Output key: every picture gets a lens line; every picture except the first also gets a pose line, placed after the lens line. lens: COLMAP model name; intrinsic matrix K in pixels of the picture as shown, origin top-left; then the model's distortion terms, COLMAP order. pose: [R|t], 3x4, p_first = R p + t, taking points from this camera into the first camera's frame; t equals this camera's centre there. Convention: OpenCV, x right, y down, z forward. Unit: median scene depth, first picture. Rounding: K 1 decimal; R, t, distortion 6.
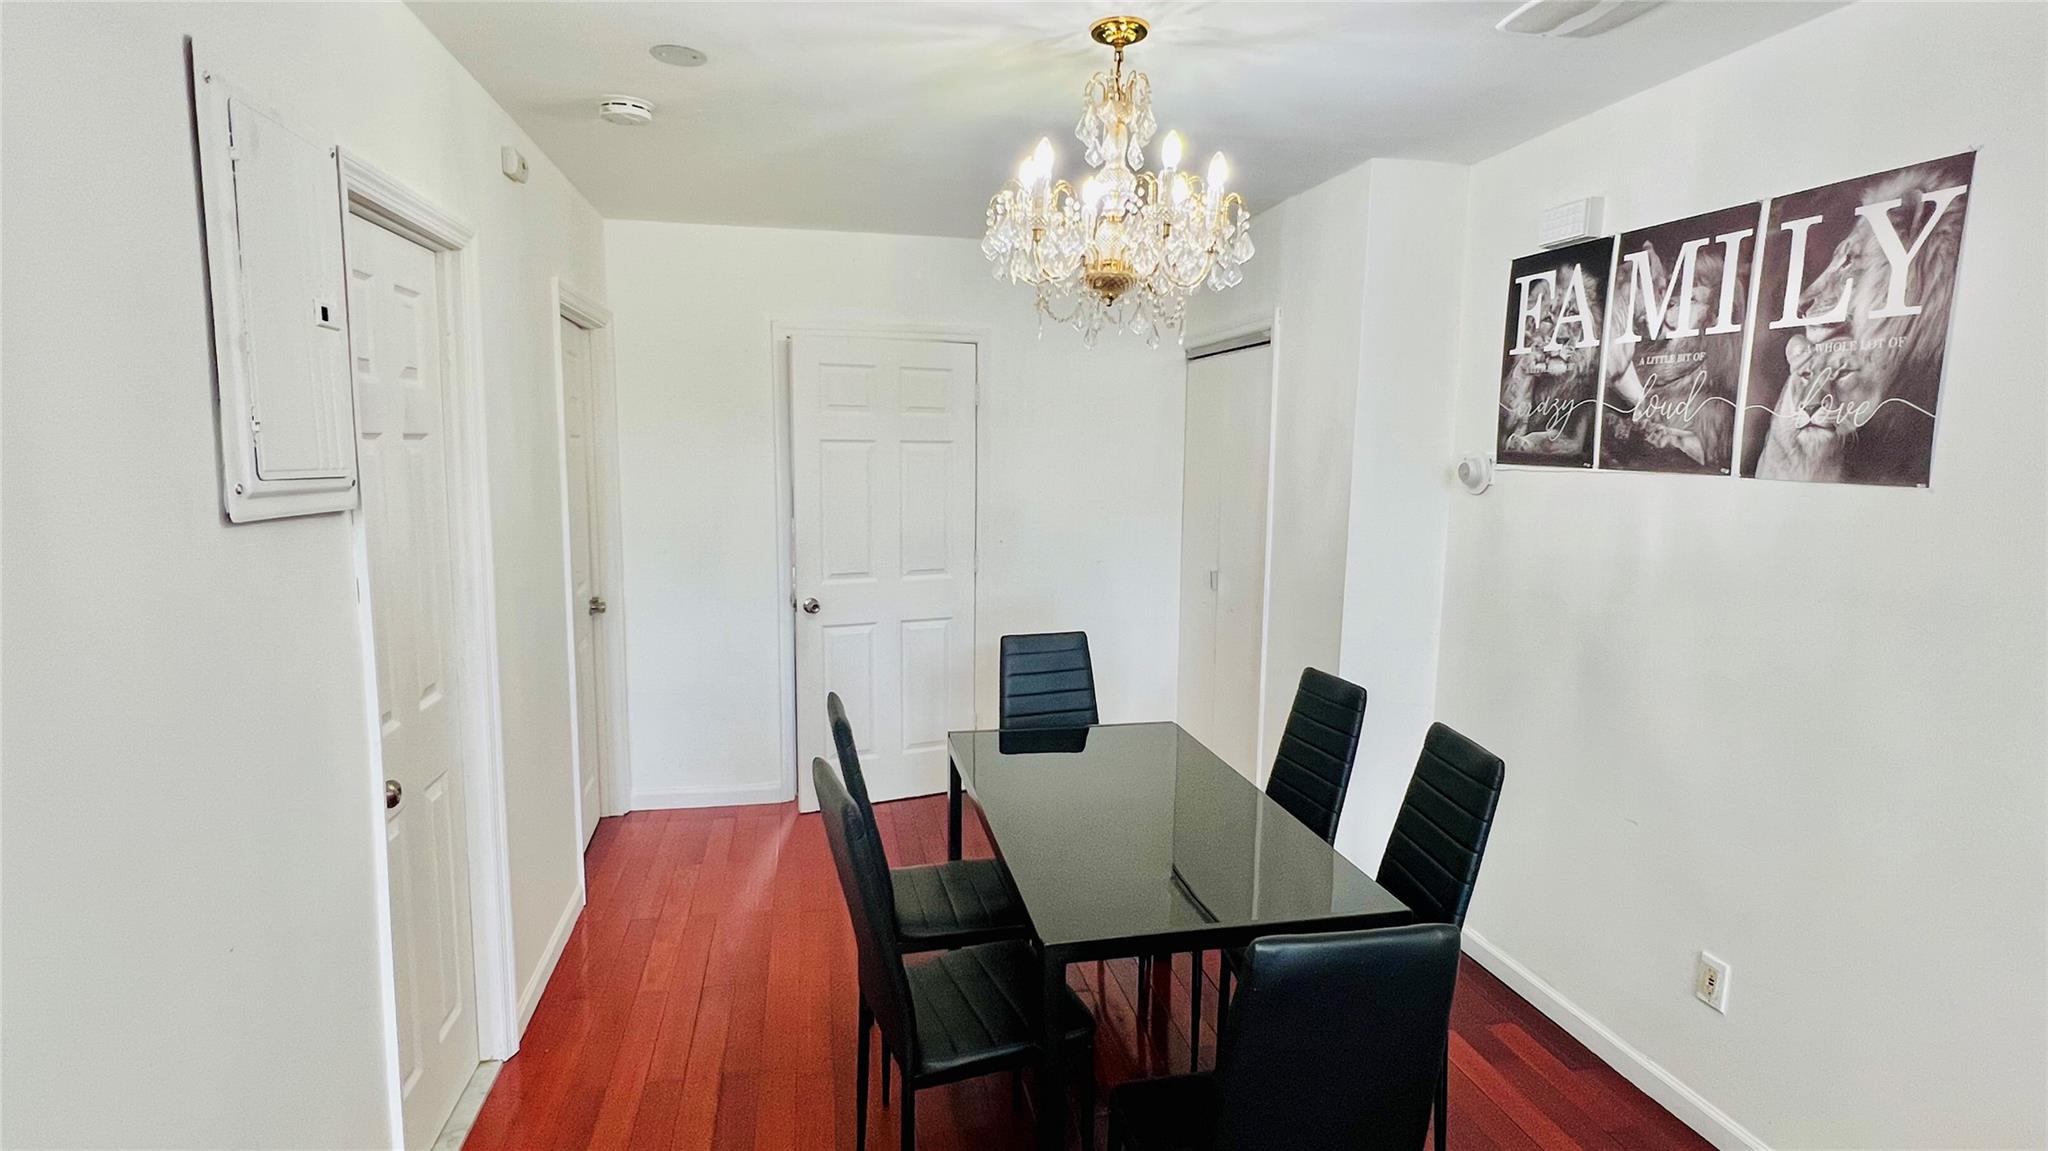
lens RADIAL K [[1031.3, 0, 1024.0], [0, 1031.3, 575.5], [0, 0, 1]] dist [0.000737, 0.000145]
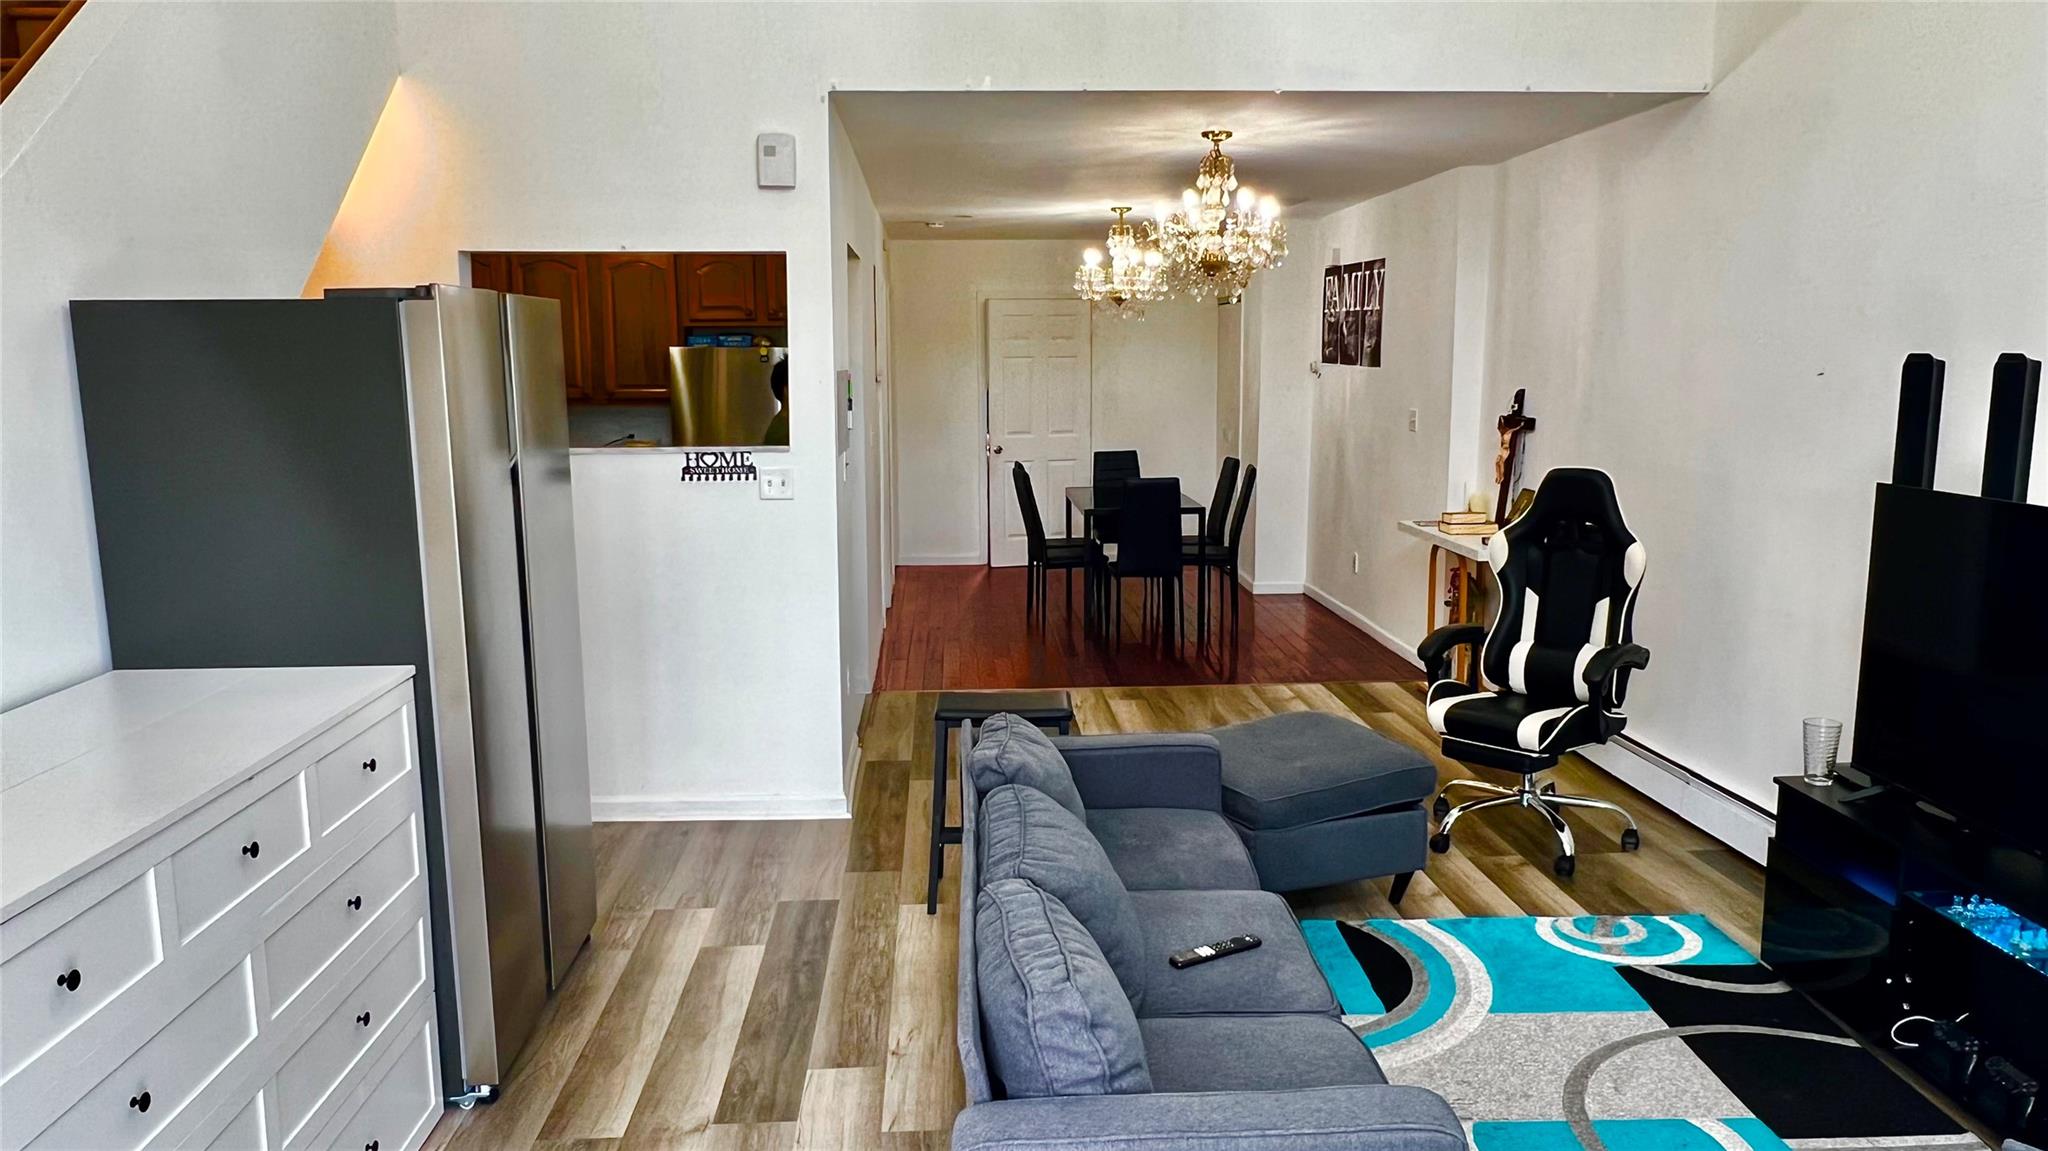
lens RADIAL K [[1403.0, 0, 1024.0], [0, 1403.0, 575.5], [0, 0, 1]] dist [0.074078, 0.000584]
pose [[0.989610, 0.006685, -0.143620, 0.381461], [-0.002778, 0.999621, 0.027388, 0.359675], [0.143749, -0.026705, 0.989254, -2.825253]]
